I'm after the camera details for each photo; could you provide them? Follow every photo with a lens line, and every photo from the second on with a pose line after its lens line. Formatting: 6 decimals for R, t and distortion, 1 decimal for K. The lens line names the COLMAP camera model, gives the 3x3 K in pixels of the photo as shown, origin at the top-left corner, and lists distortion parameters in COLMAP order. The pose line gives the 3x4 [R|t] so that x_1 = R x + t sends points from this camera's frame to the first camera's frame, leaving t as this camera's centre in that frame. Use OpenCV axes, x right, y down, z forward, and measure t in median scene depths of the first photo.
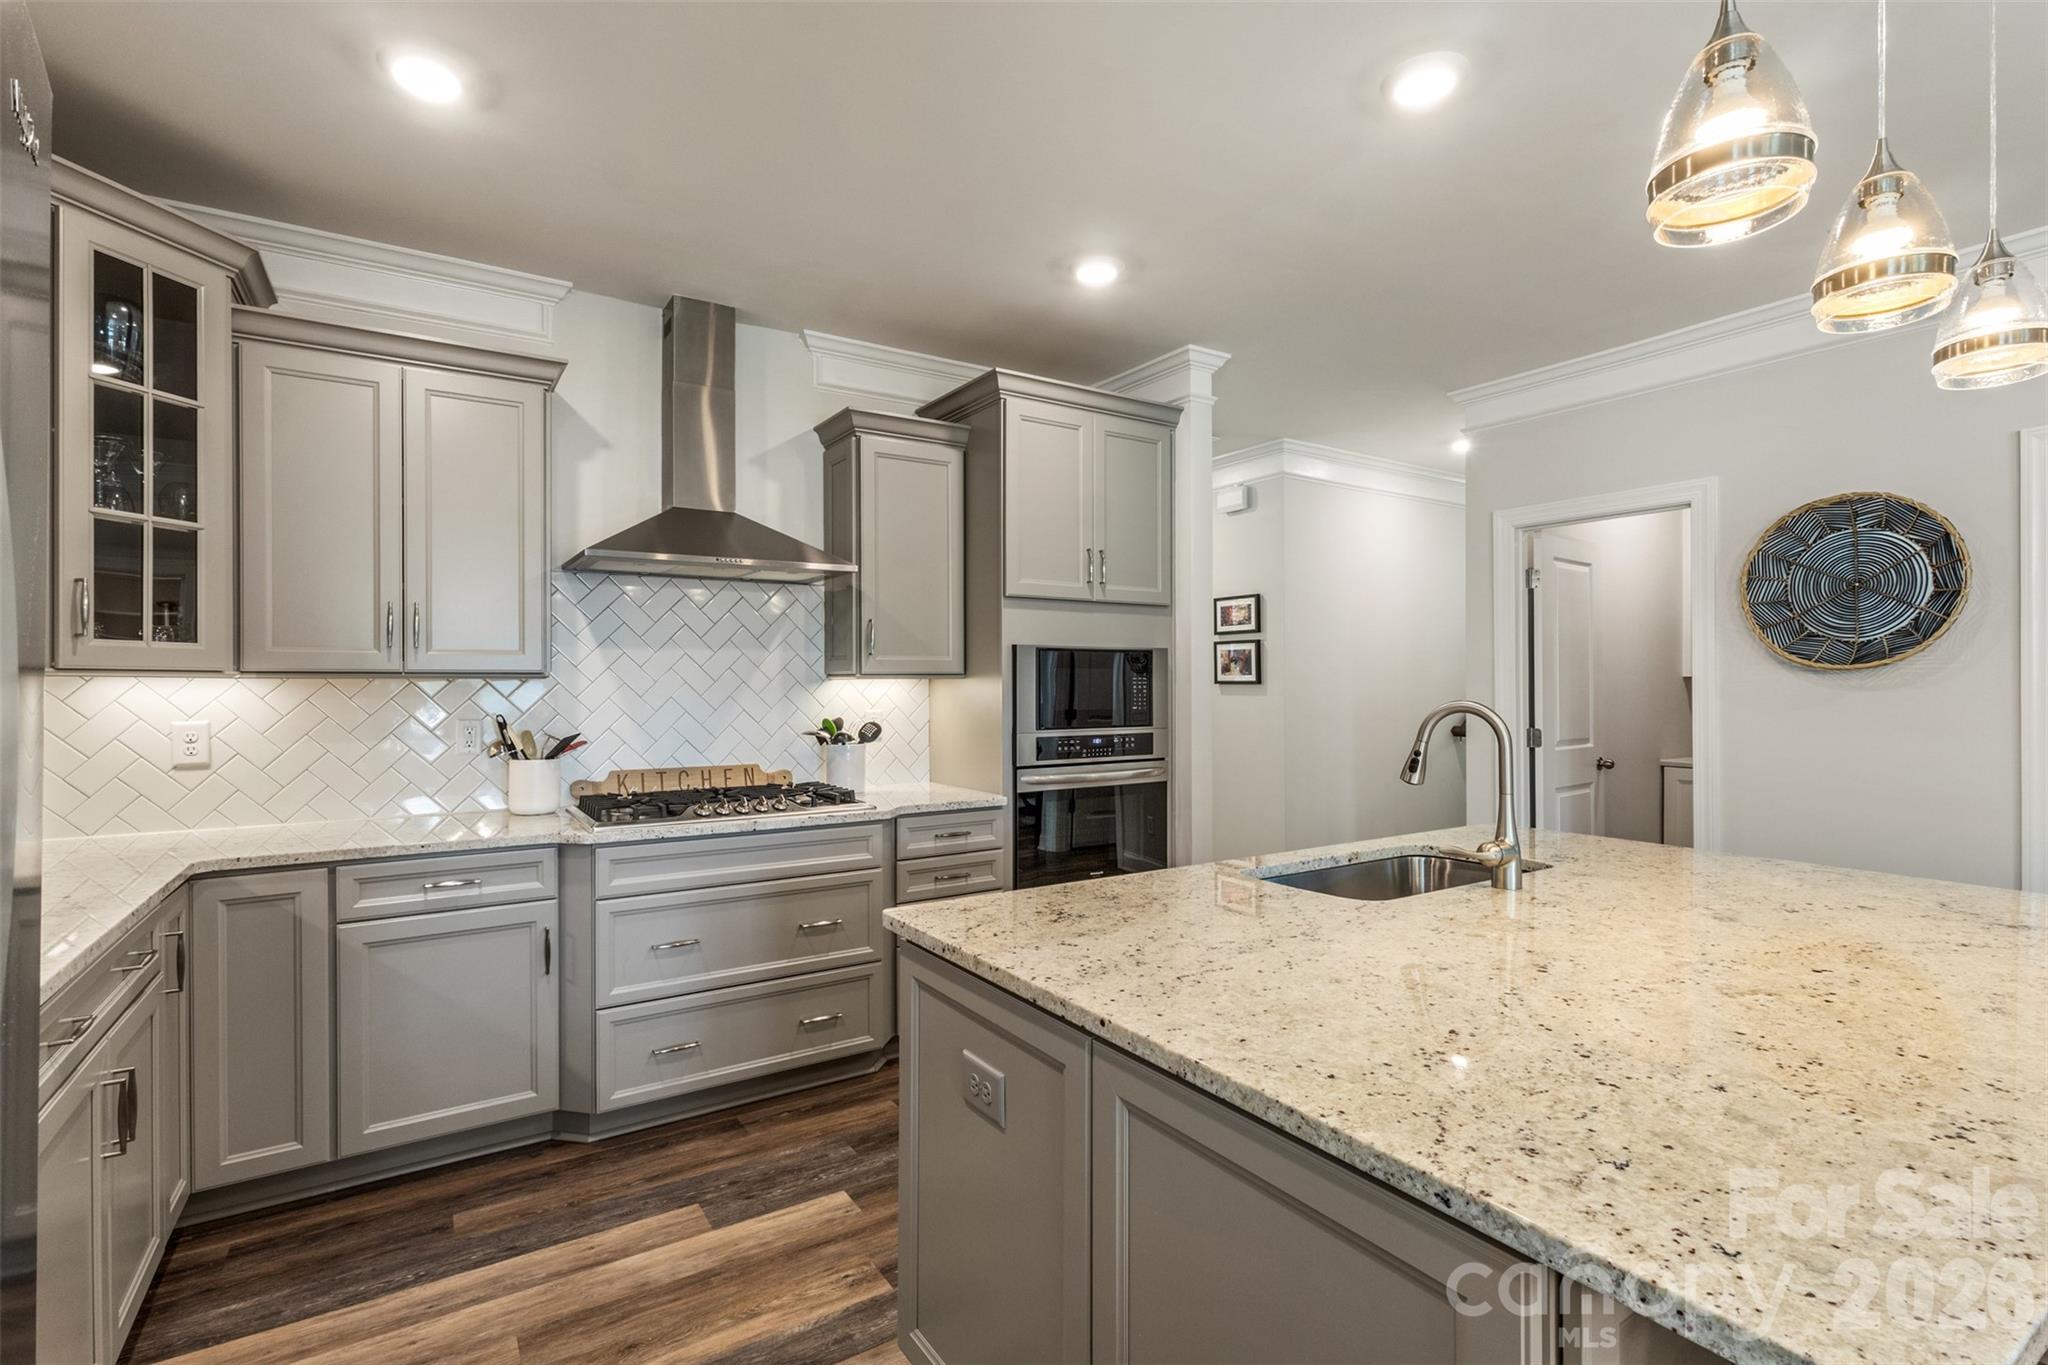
lens RADIAL K [[941.4, 0, 1011.3], [0, 941.4, 683.0], [0, 0, 1]] dist [0.000863, 0.002092]
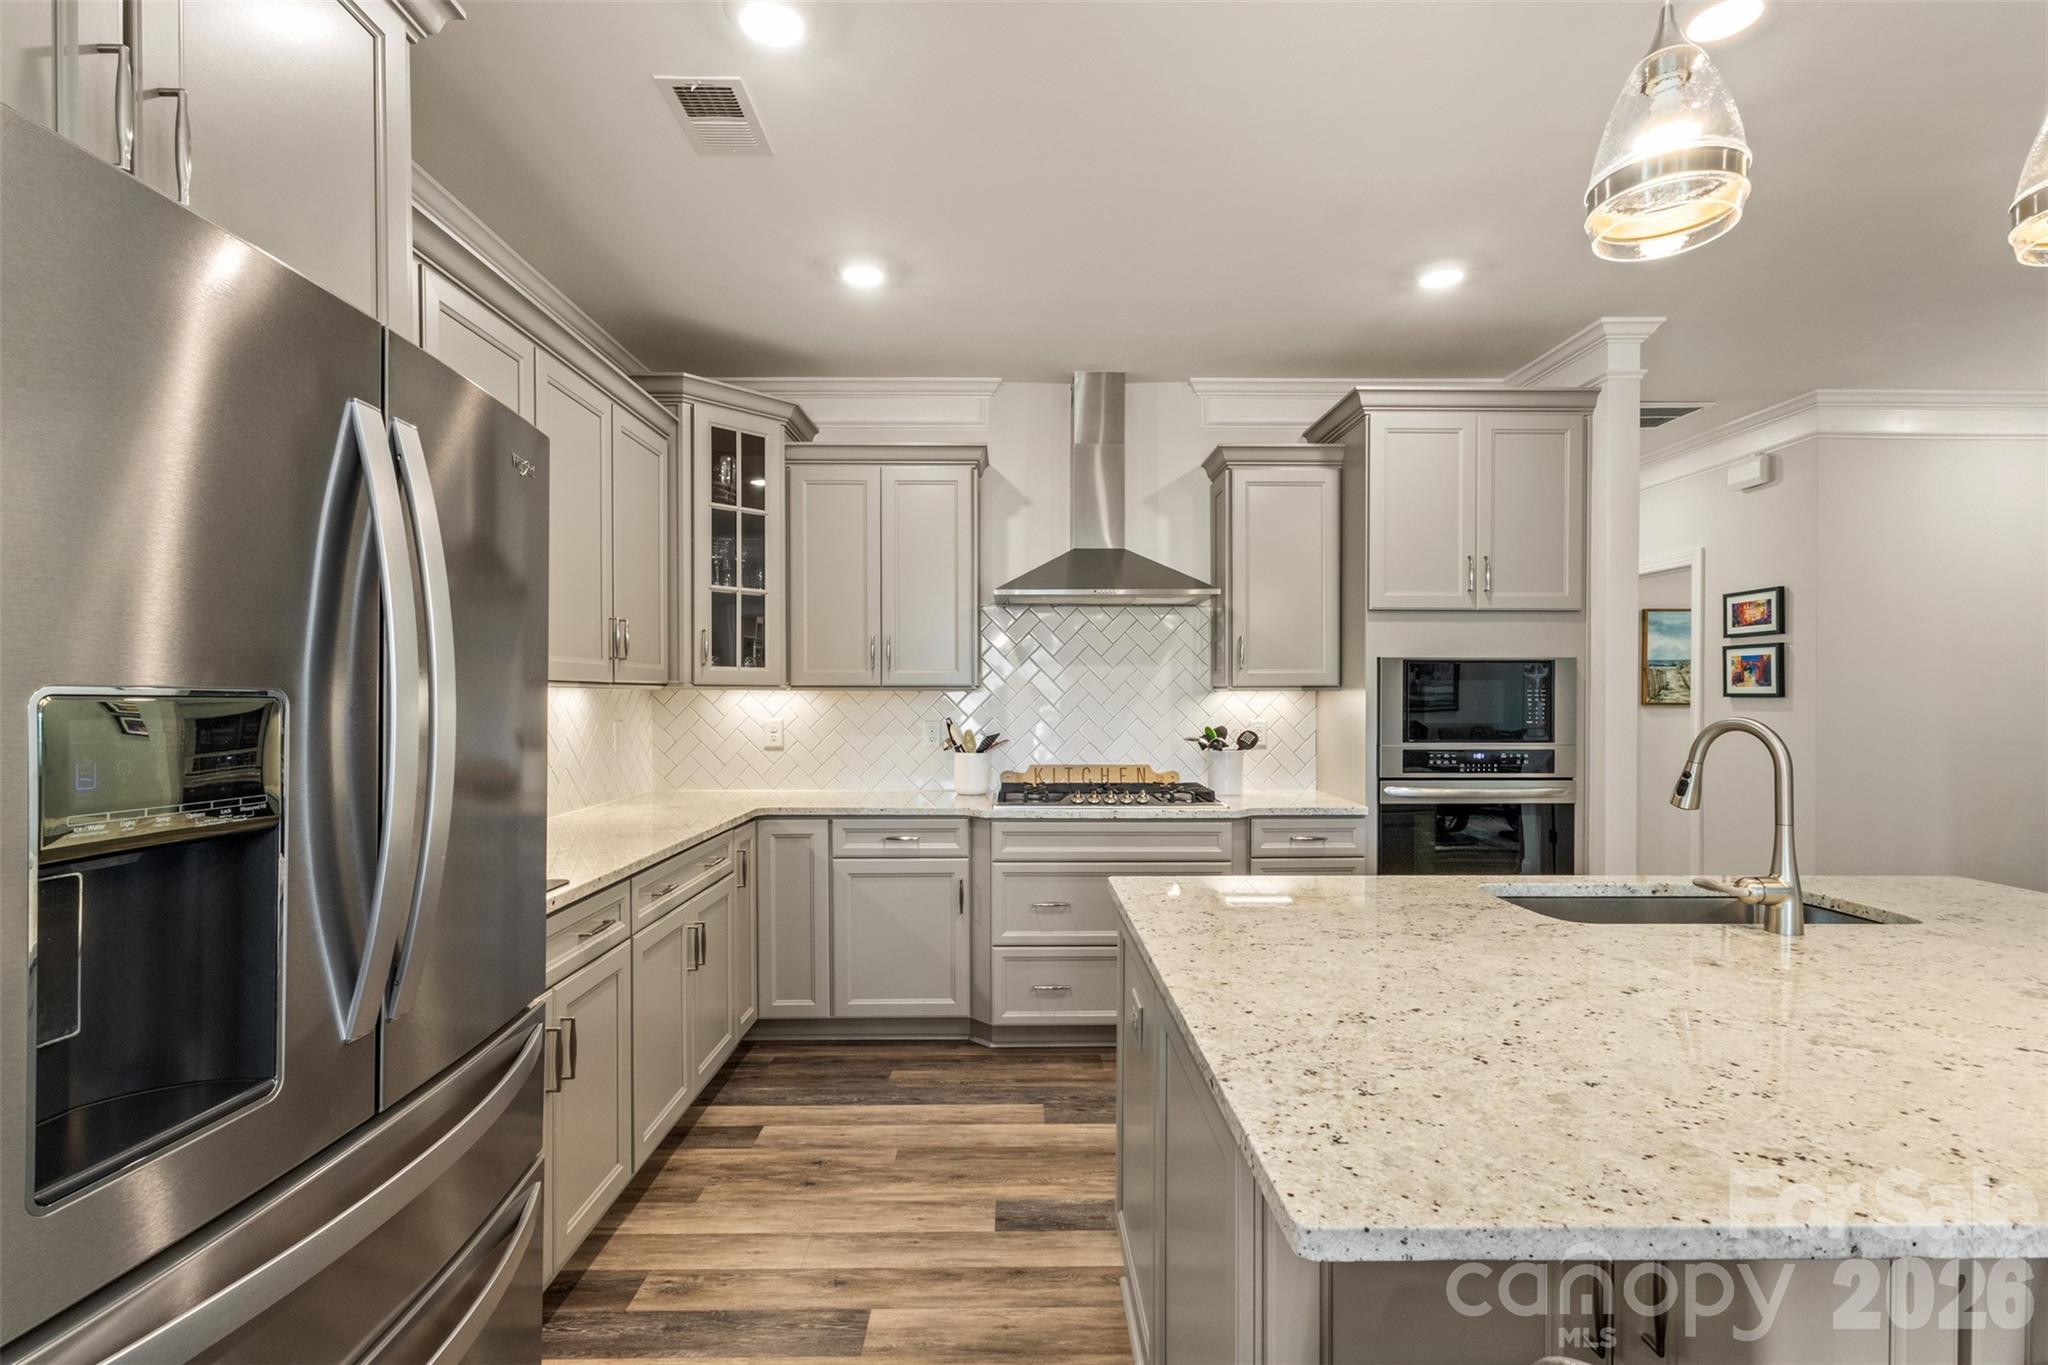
lens RADIAL K [[941.4, 0, 1022.8], [0, 941.4, 704.5], [0, 0, 1]] dist [0.000863, 0.002092]
pose [[0.851596, 0.008954, -0.524122, 0.273780], [-0.002712, 0.999916, 0.012676, -0.002412], [0.524191, -0.009374, 0.851549, -0.082099]]
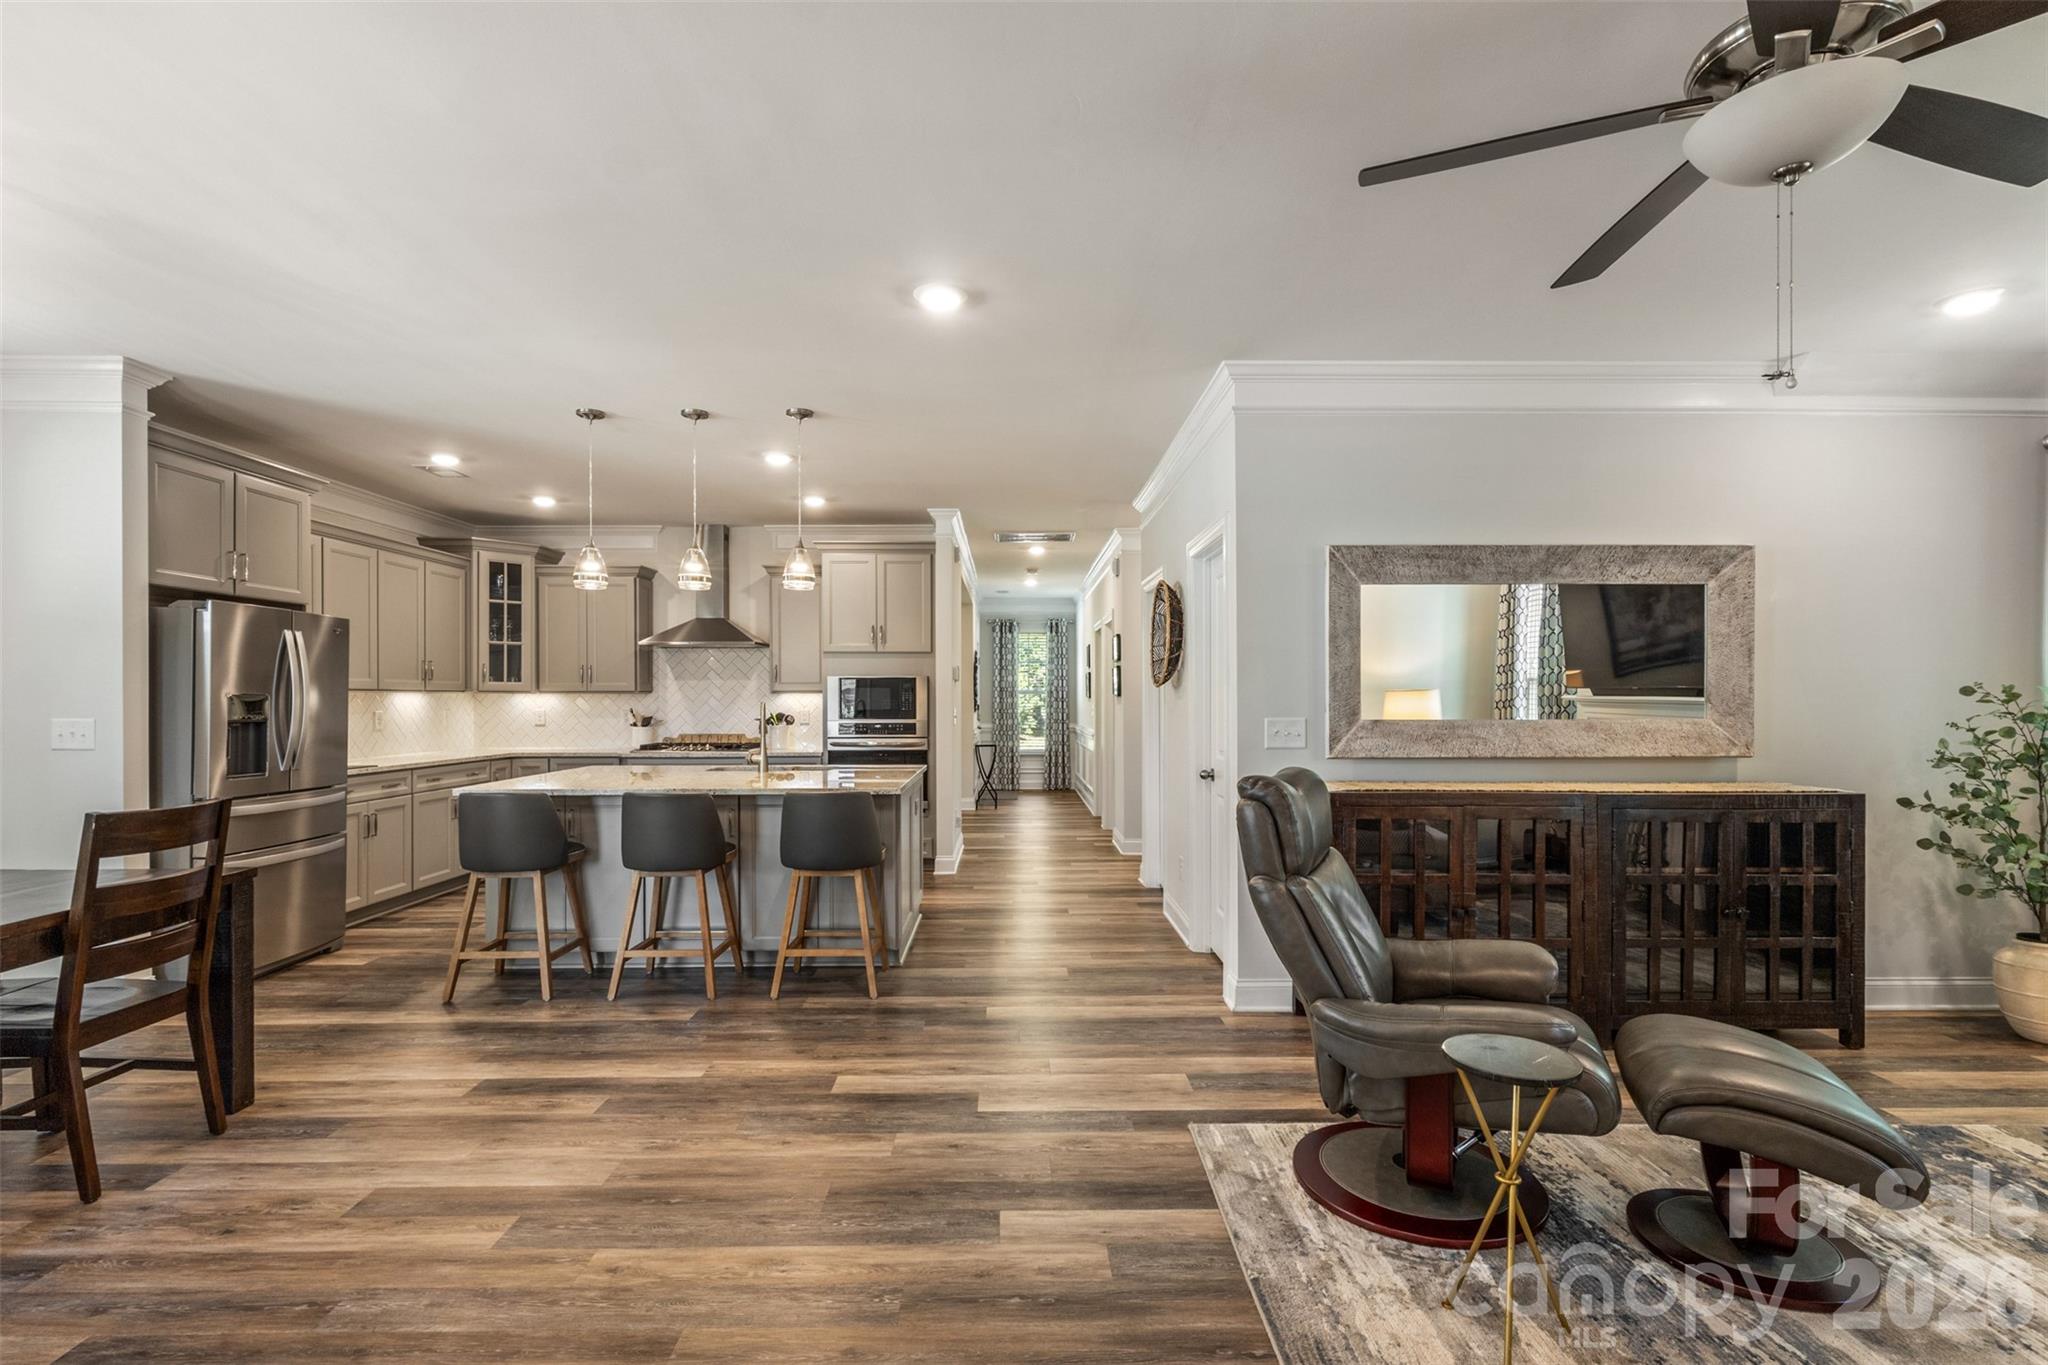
lens RADIAL K [[941.4, 0, 1026.2], [0, 941.4, 696.4], [0, 0, 1]] dist [0.000863, 0.002092]
pose [[0.854755, -0.000081, -0.519031, 1.859480], [0.000343, 1.000000, 0.000409, 0.001968], [0.519031, -0.000528, 0.854755, -0.654634]]
